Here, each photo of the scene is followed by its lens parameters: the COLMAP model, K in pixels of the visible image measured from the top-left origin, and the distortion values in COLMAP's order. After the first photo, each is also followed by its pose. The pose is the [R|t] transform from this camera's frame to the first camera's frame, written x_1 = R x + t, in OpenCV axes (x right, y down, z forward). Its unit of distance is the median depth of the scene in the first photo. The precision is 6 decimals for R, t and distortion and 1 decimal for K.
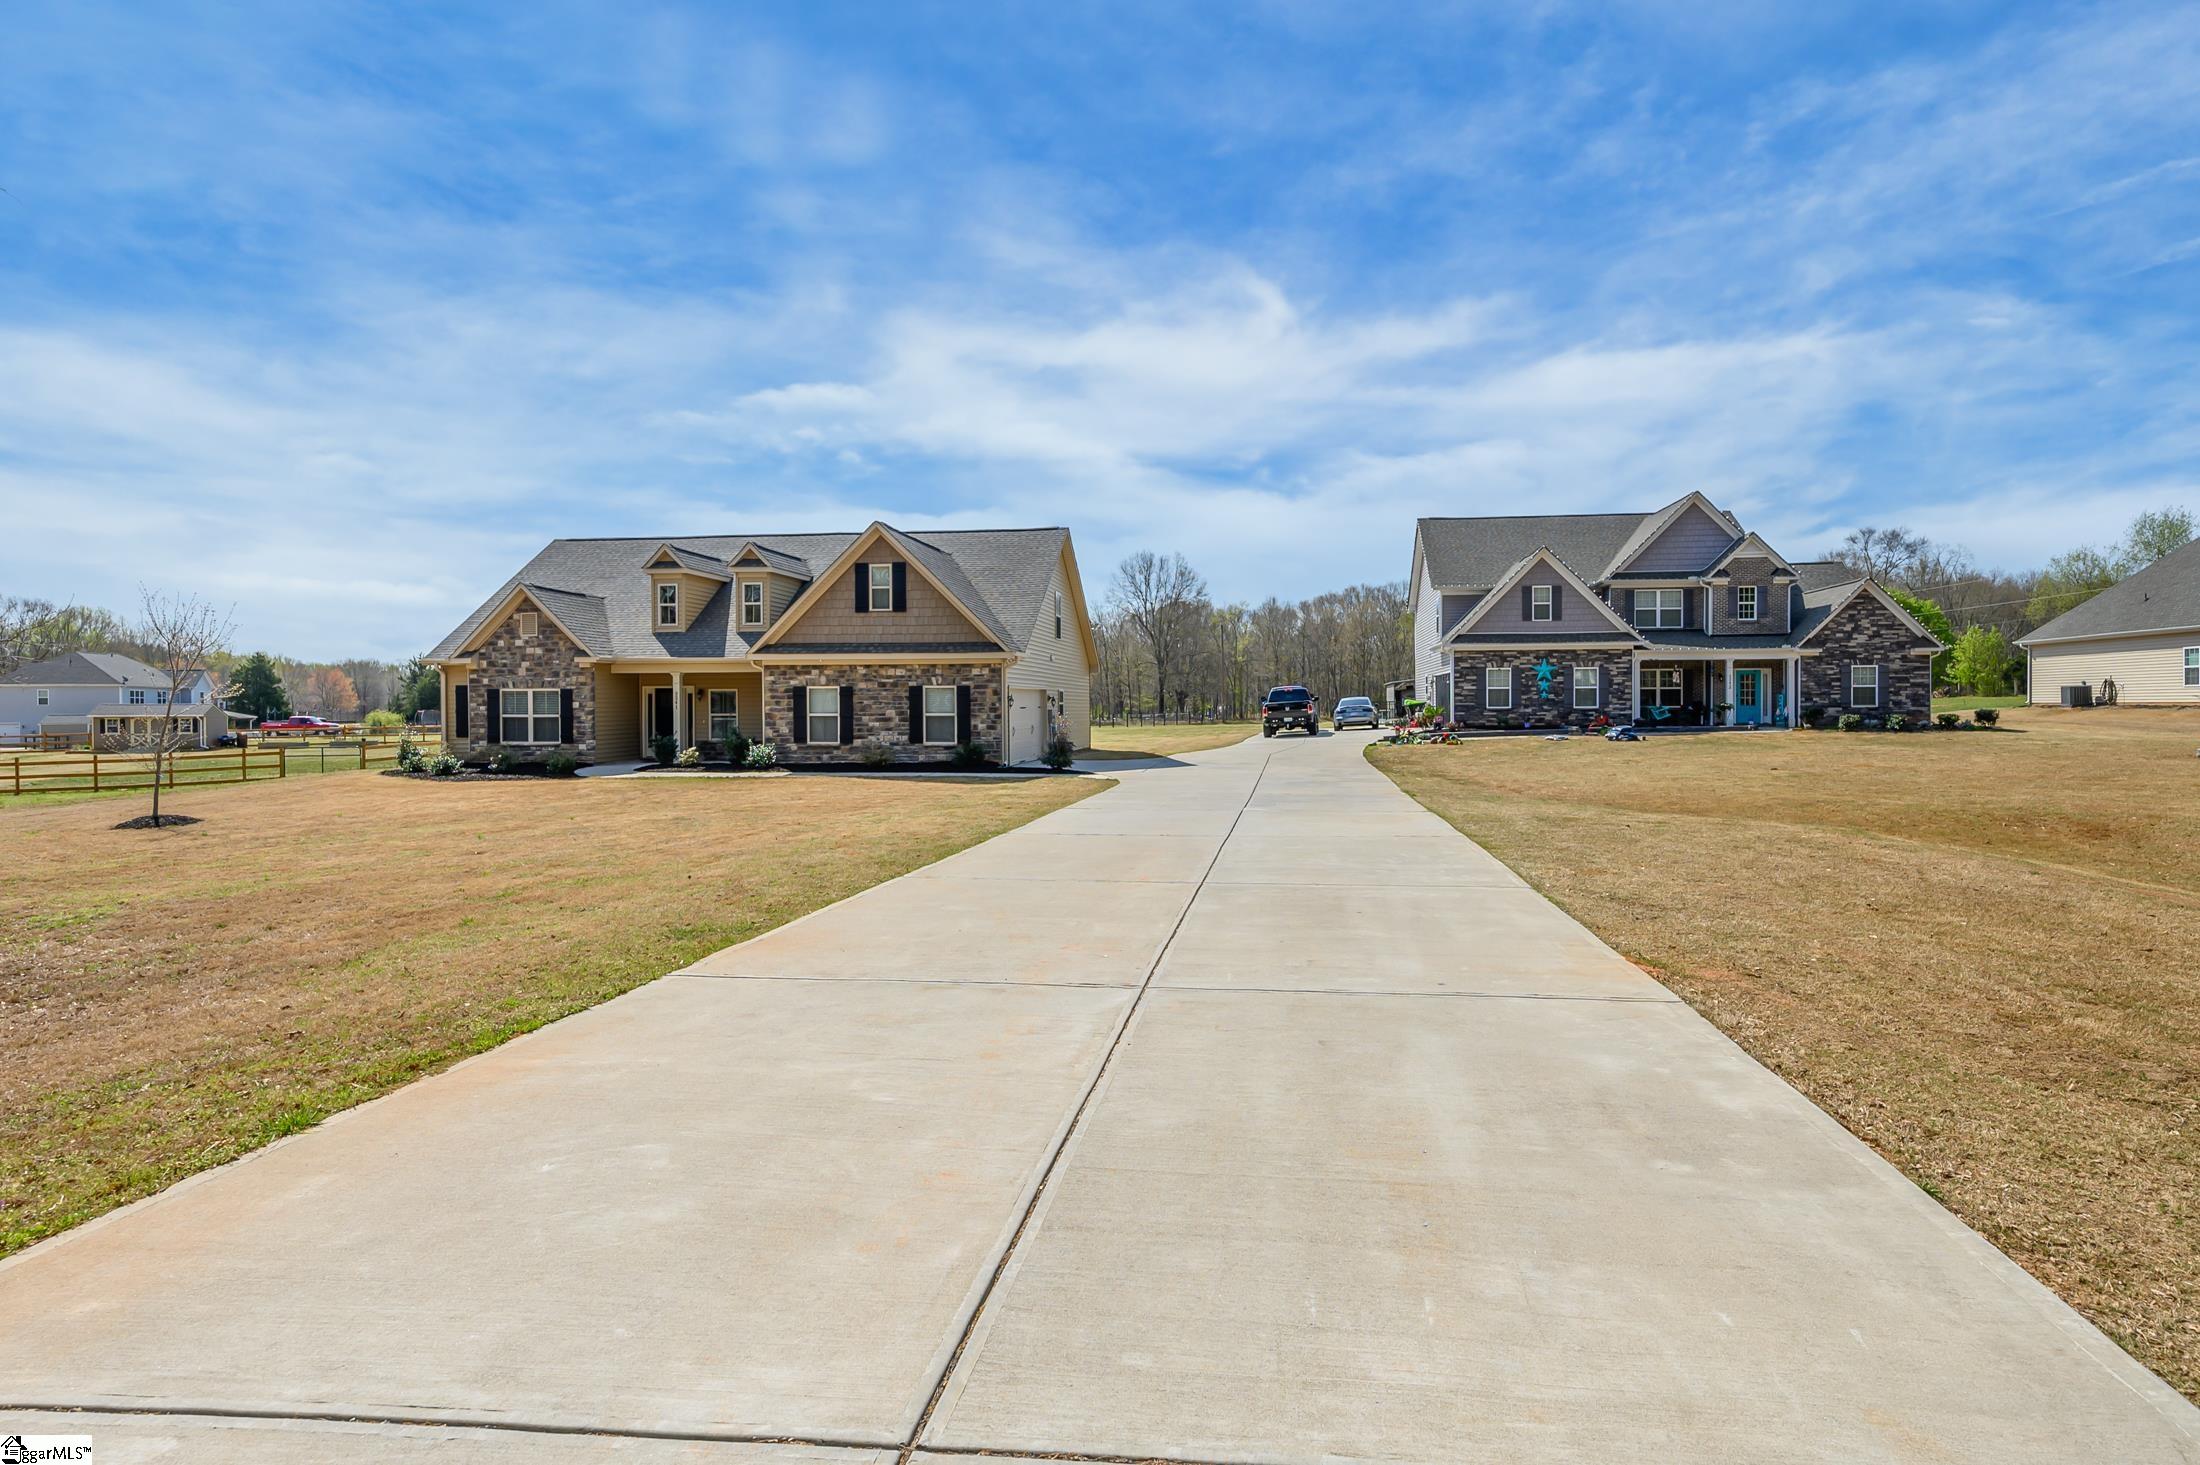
lens RADIAL K [[1223.7, 0, 1140.8], [0, 1223.7, 722.0], [0, 0, 1]] dist [0.006235, -0.000021]
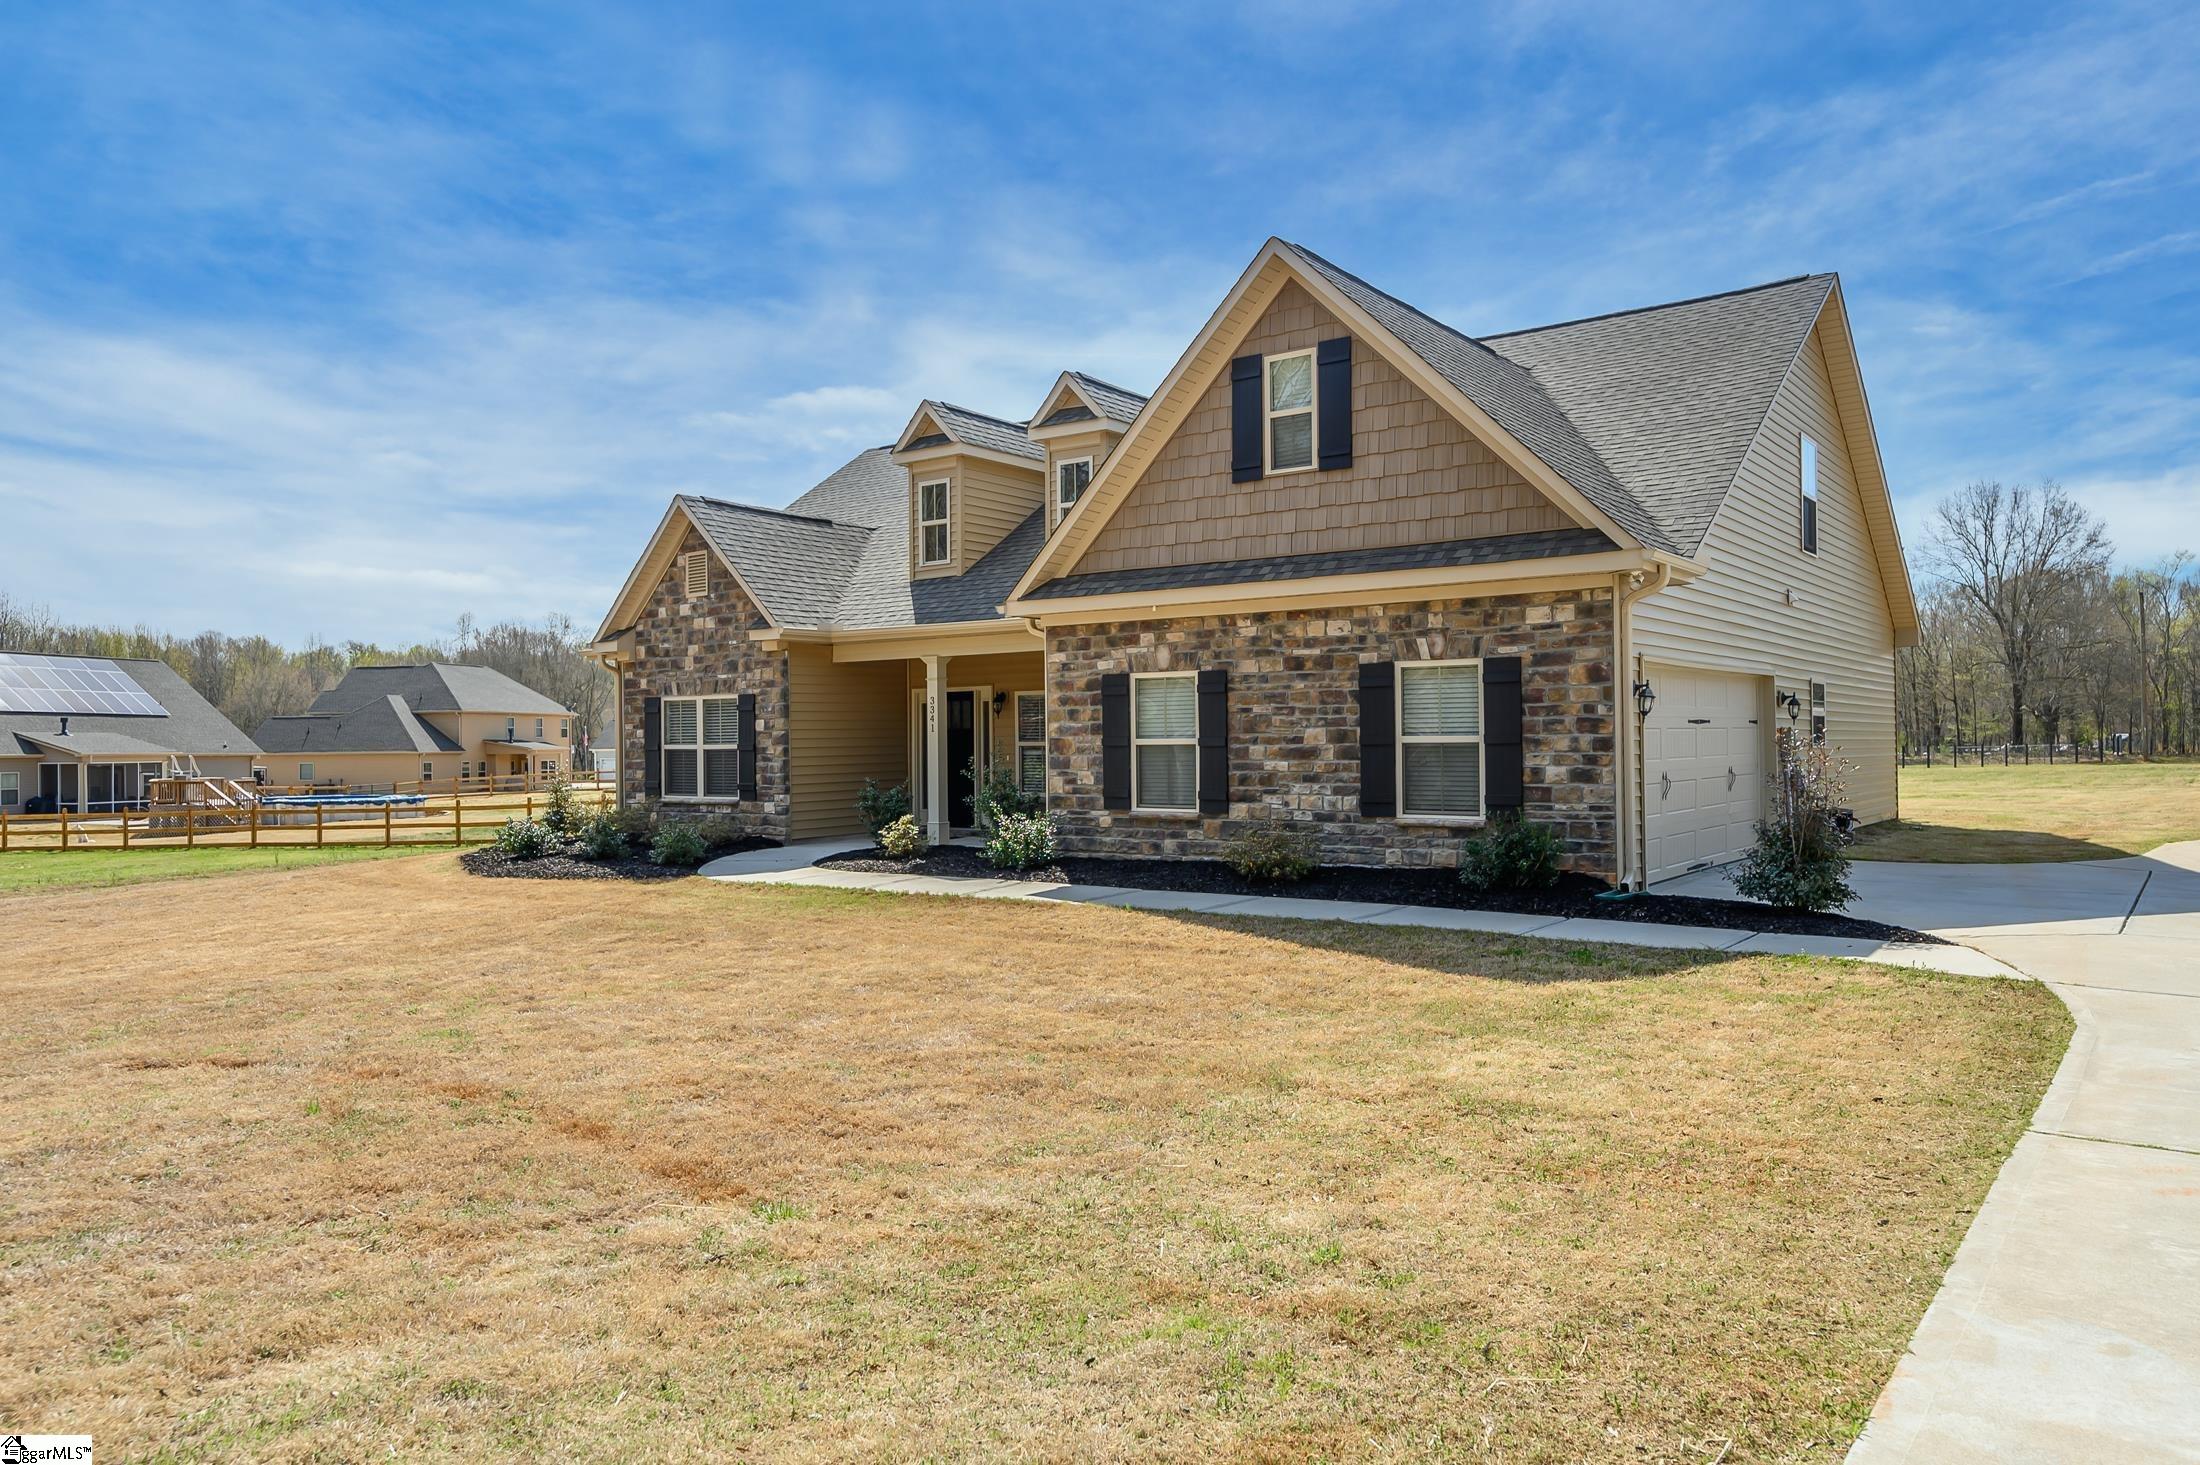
lens RADIAL K [[1483.7, 0, 1100.2], [0, 1483.7, 738.4], [0, 0, 1]] dist [0.017457, -0.000786]
pose [[0.866214, -0.005707, -0.499640, -0.029010], [-0.000844, 0.999917, -0.012883, -0.000564], [0.499672, 0.011581, 0.866137, 0.534649]]
